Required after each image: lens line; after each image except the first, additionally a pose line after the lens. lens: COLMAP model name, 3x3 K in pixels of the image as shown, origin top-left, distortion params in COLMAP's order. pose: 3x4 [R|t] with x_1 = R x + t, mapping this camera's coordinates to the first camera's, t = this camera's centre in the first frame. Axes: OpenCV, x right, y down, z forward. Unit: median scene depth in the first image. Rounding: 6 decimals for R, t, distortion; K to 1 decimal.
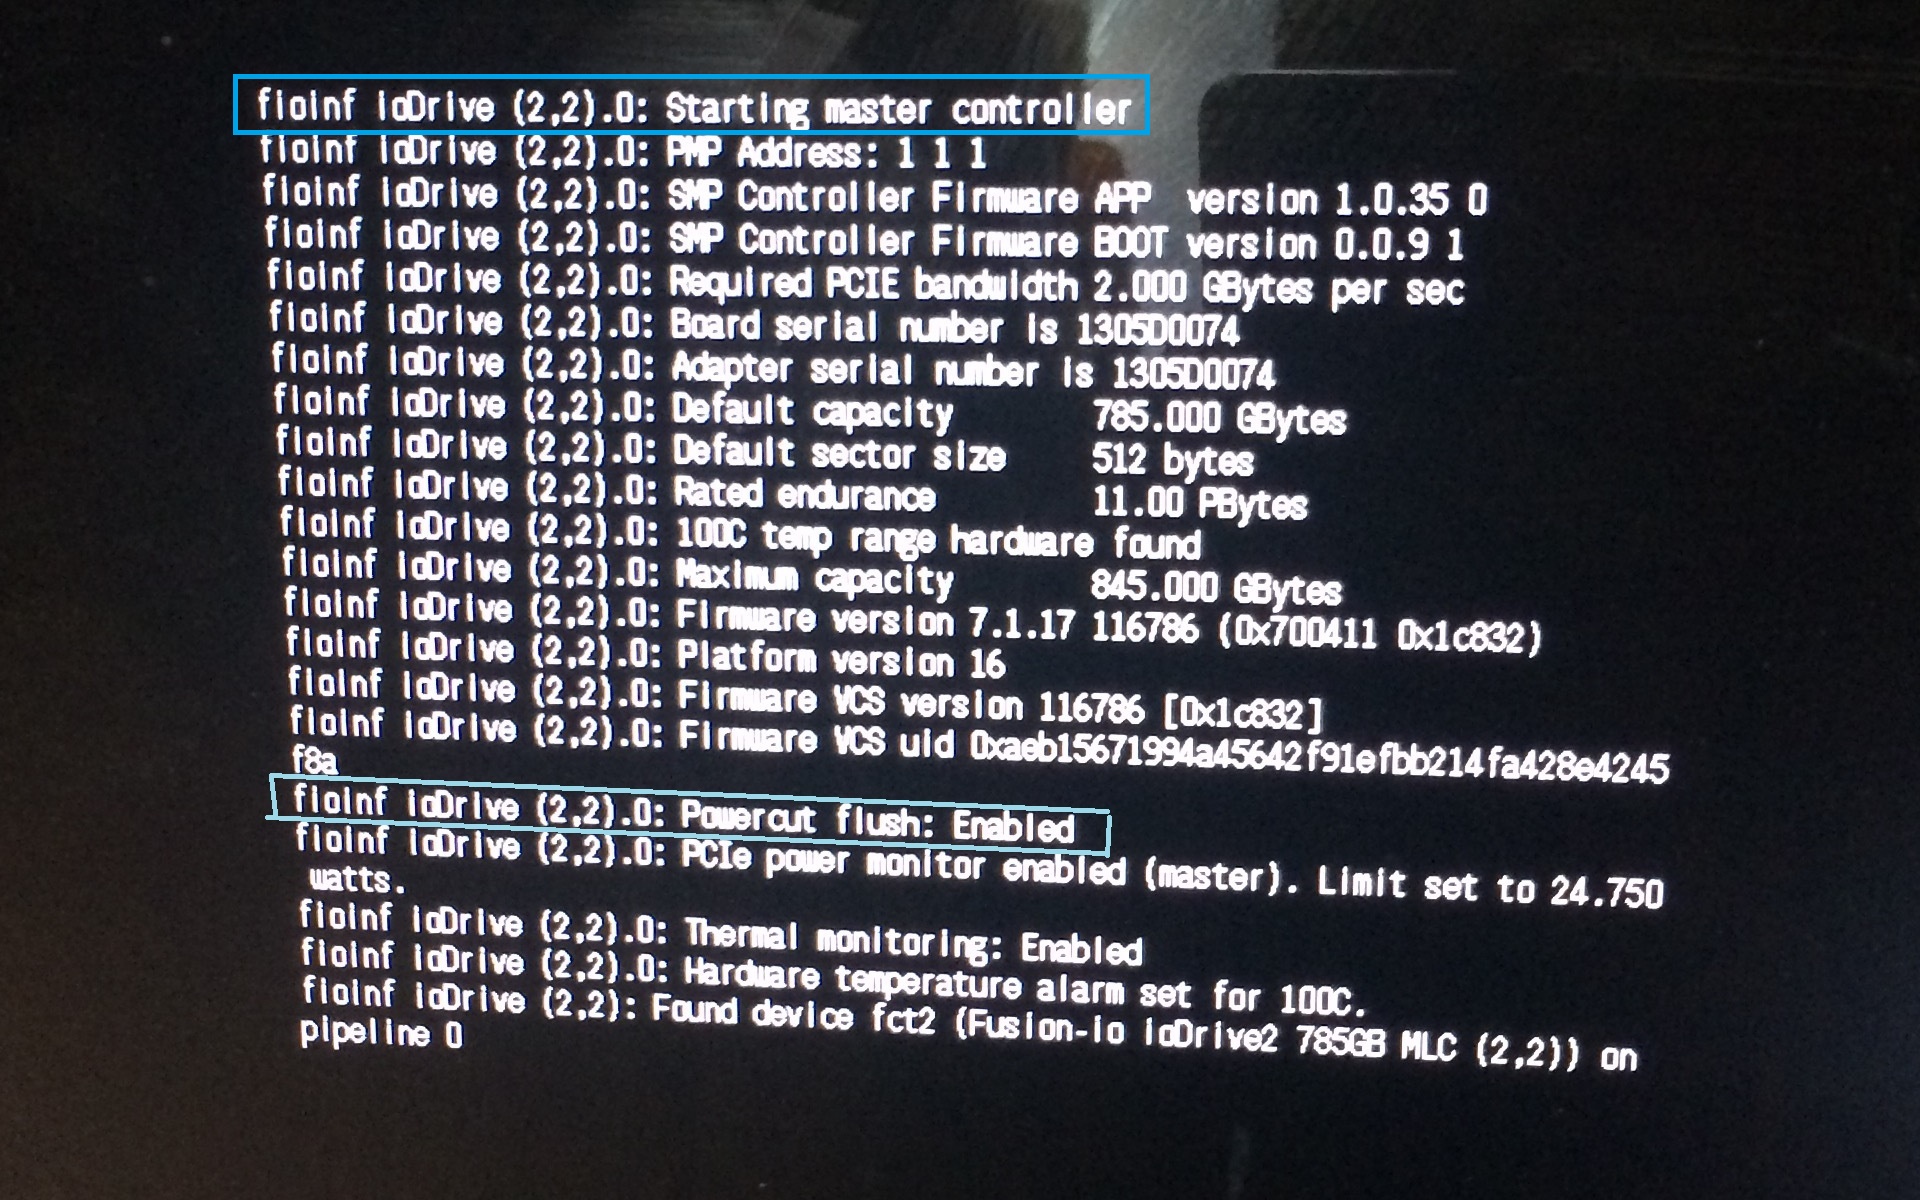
lens RADIAL K [[1566.4, 0, 878.5], [0, 1566.4, 665.2], [0, 0, 1]] dist [0.012250, -0.000364]
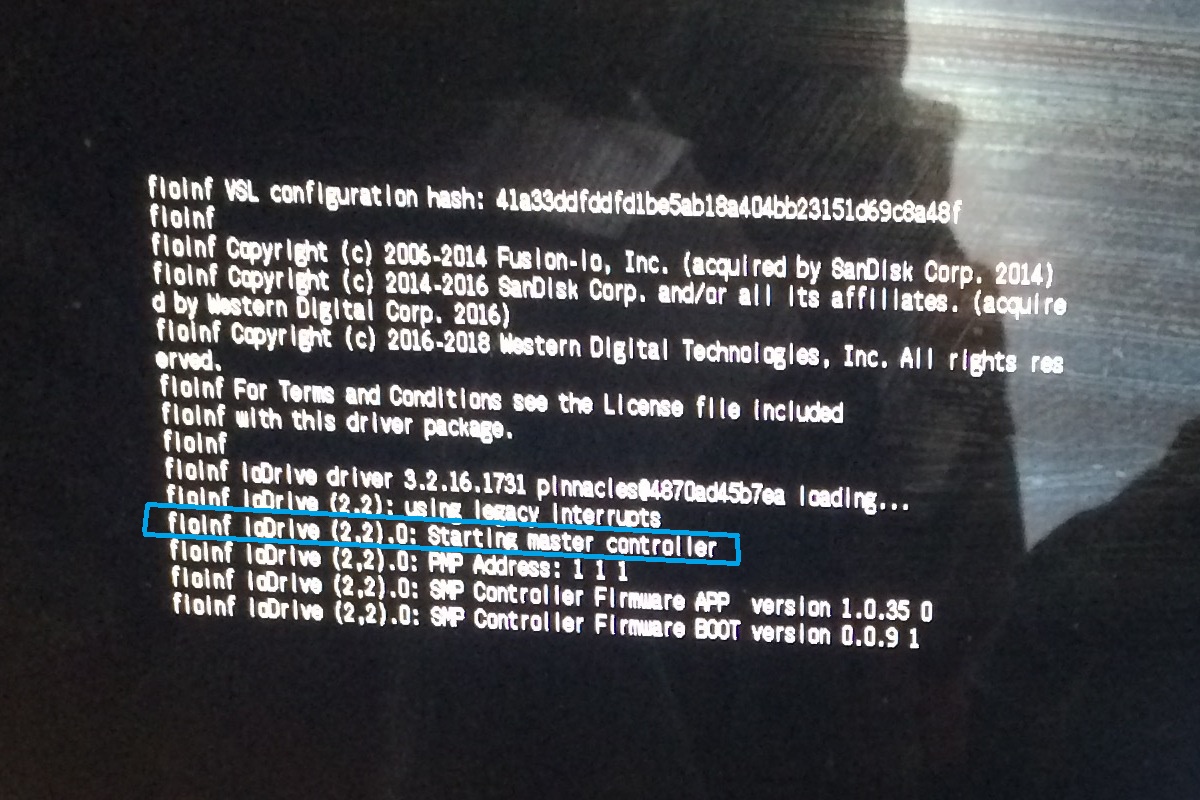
lens RADIAL K [[1023.7, 0, 601.4], [0, 1023.7, 399.6], [0, 0, 1]] dist [0.003579, 0.003979]
pose [[0.998913, -0.012606, 0.044867, -0.003599], [0.013076, 0.999863, -0.010196, -0.486253], [-0.044733, 0.010772, 0.998941, -0.055070]]
